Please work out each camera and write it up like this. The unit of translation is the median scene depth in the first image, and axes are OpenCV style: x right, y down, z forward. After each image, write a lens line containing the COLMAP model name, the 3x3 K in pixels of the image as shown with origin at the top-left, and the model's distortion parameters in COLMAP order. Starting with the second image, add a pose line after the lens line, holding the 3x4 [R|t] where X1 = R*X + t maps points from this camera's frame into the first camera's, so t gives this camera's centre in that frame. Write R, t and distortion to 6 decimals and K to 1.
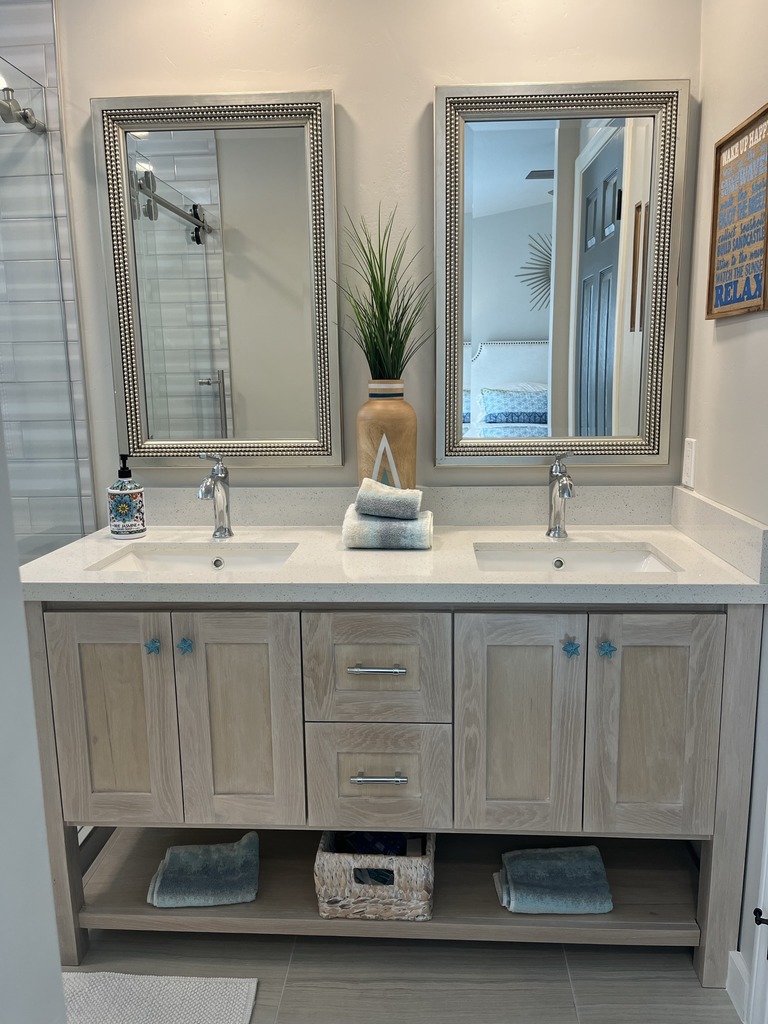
lens RADIAL K [[773.9, 0, 389.4], [0, 773.9, 509.8], [0, 0, 1]] dist [0.060622, -0.091224]
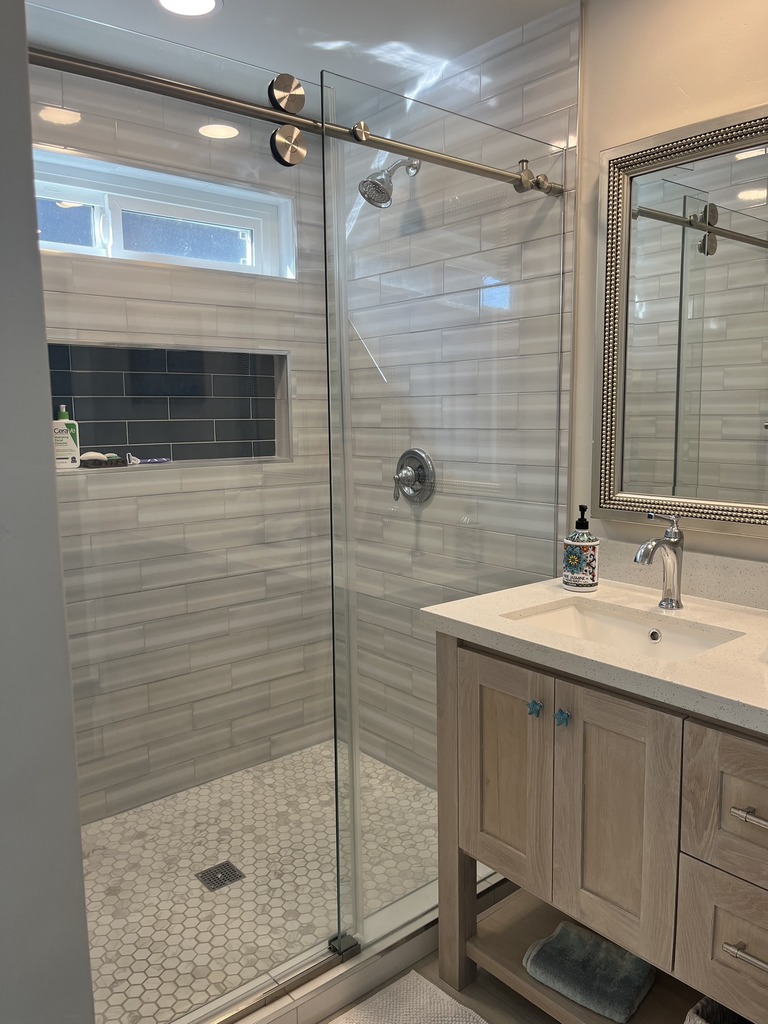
lens RADIAL K [[773.9, 0, 388.4], [0, 773.9, 509.6], [0, 0, 1]] dist [0.060622, -0.091224]
pose [[0.687641, 0.102258, -0.718814, 0.197993], [-0.128458, 0.991548, 0.018170, -0.052528], [0.714597, 0.079843, 0.694965, 0.141581]]
